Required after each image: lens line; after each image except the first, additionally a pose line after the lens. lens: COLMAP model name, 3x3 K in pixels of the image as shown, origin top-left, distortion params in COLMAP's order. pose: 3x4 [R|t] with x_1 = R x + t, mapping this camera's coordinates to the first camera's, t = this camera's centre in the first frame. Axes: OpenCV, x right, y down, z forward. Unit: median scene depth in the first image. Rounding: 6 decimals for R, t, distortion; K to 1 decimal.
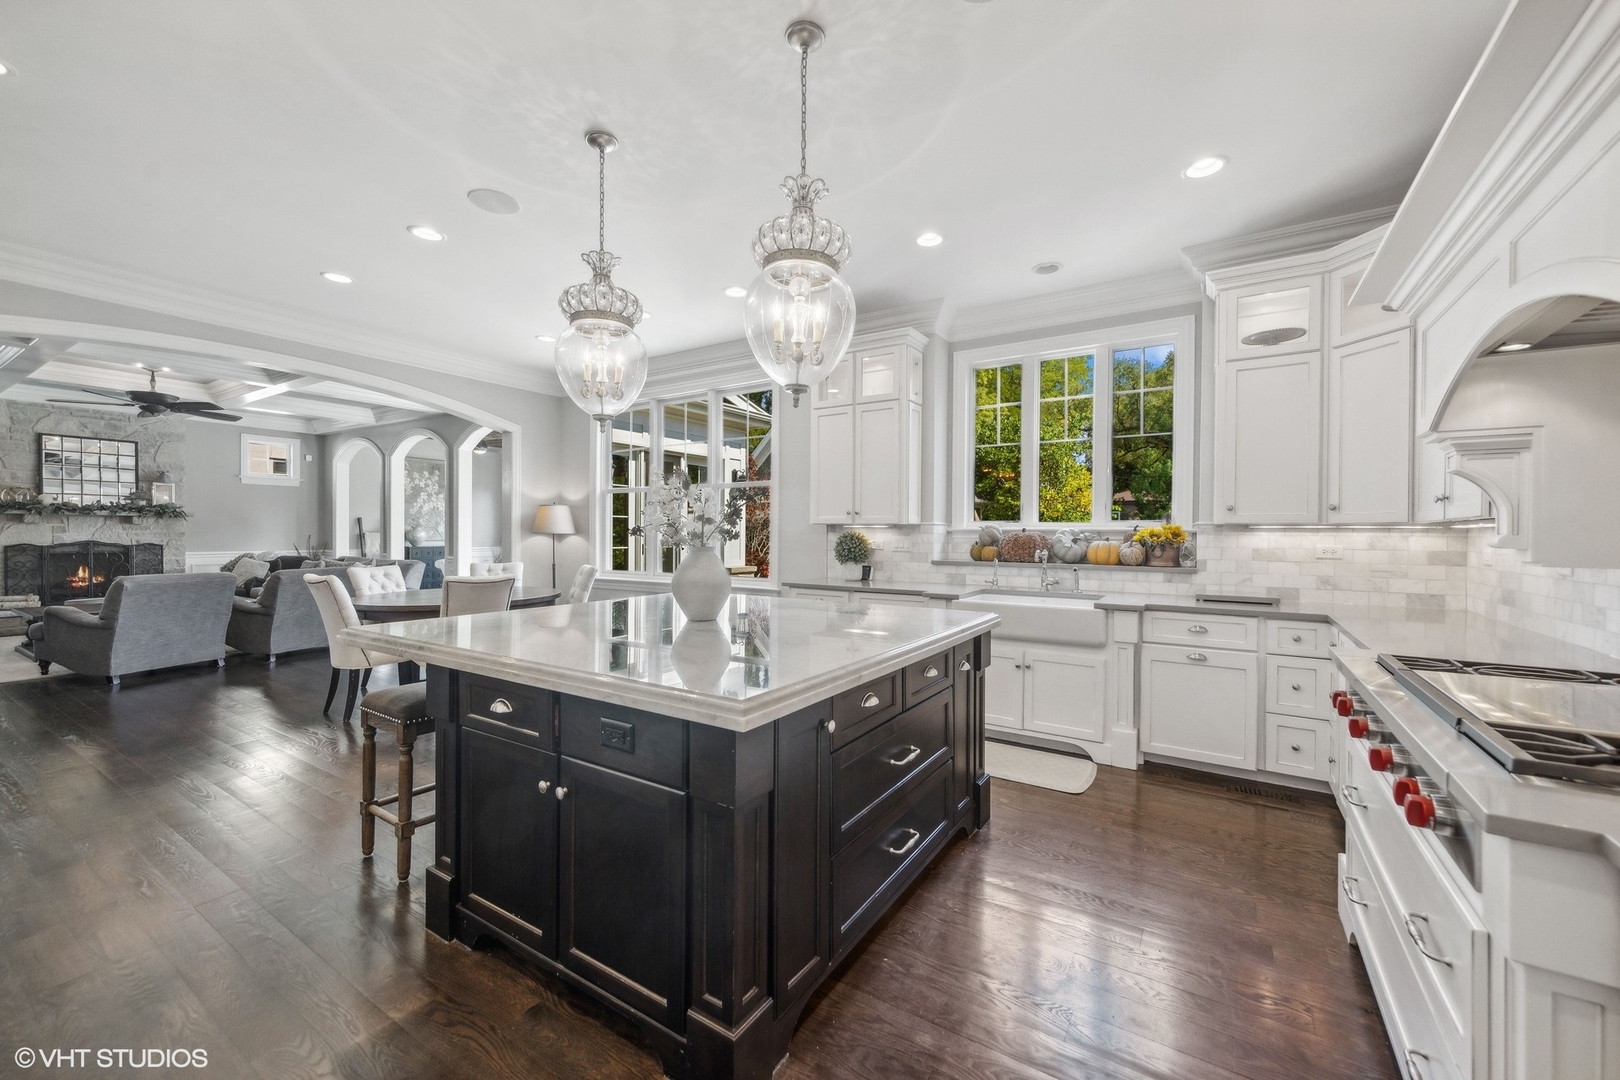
lens RADIAL K [[648.1, 0, 805.2], [0, 648.1, 538.1], [0, 0, 1]] dist [0.001611, 0.000228]
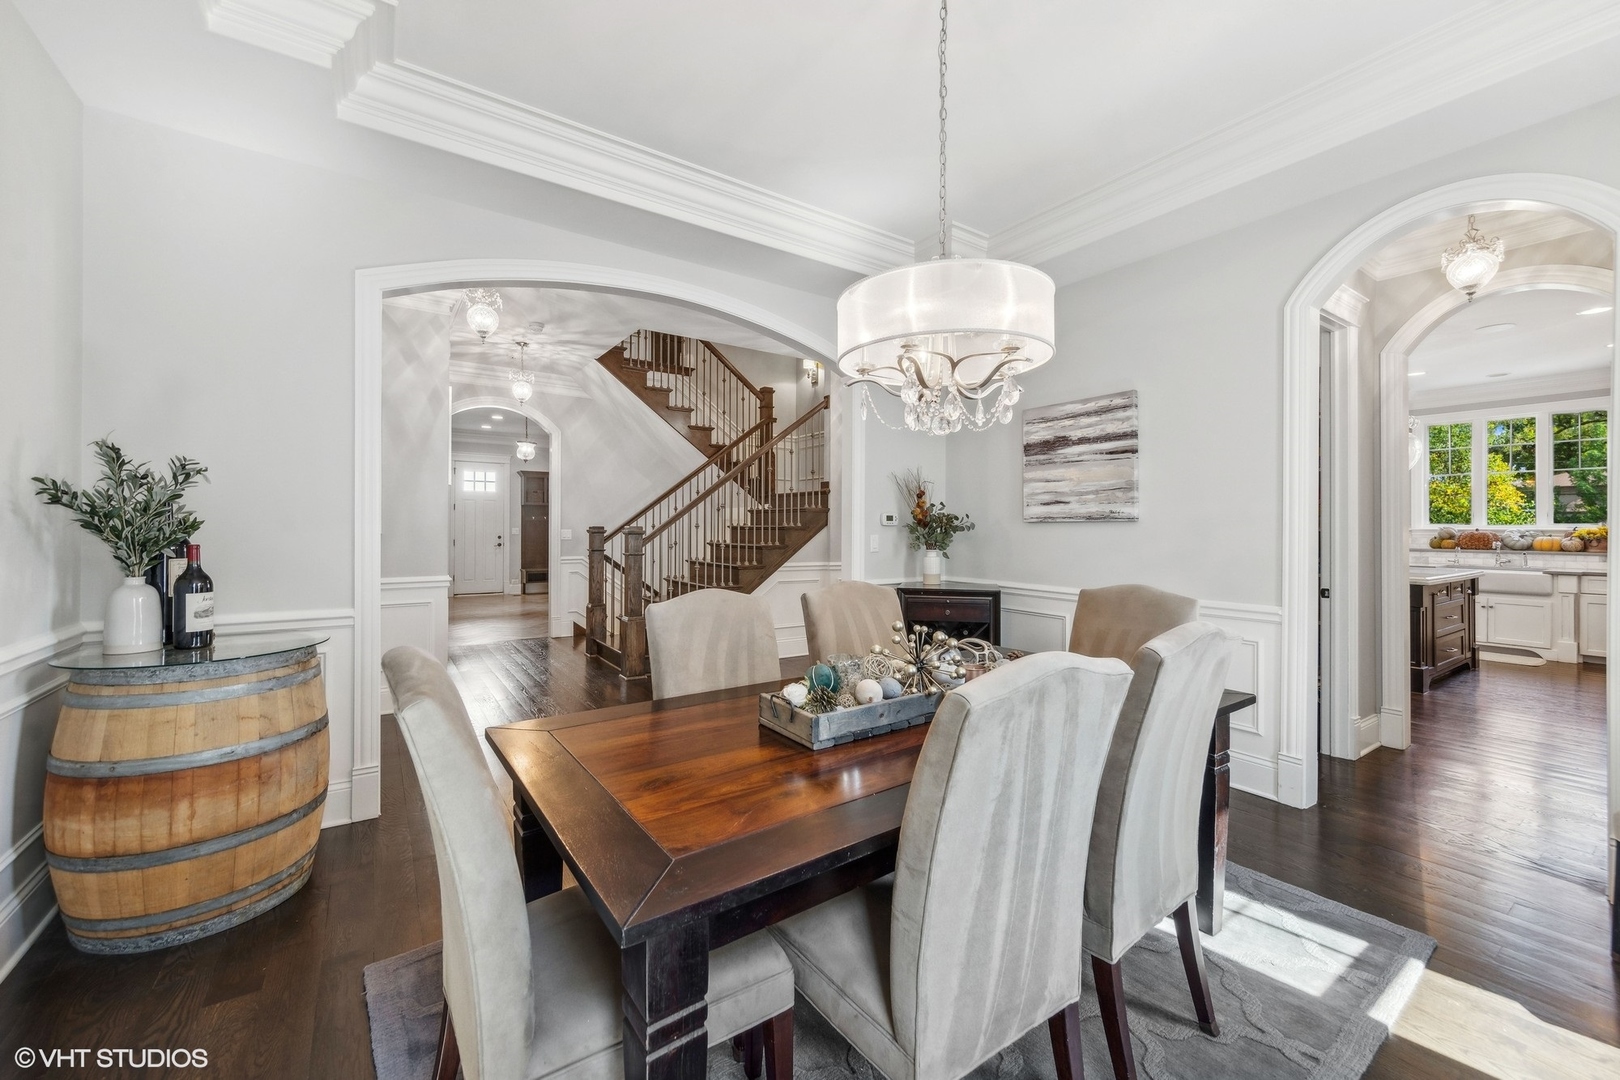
lens RADIAL K [[648.1, 0, 810.1], [0, 648.1, 529.0], [0, 0, 1]] dist [0.001611, 0.000228]
pose [[0.923450, -0.002225, -0.383713, -0.611163], [0.000999, 0.999994, -0.003394, -0.010604], [0.383718, 0.002751, 0.923446, -1.191471]]
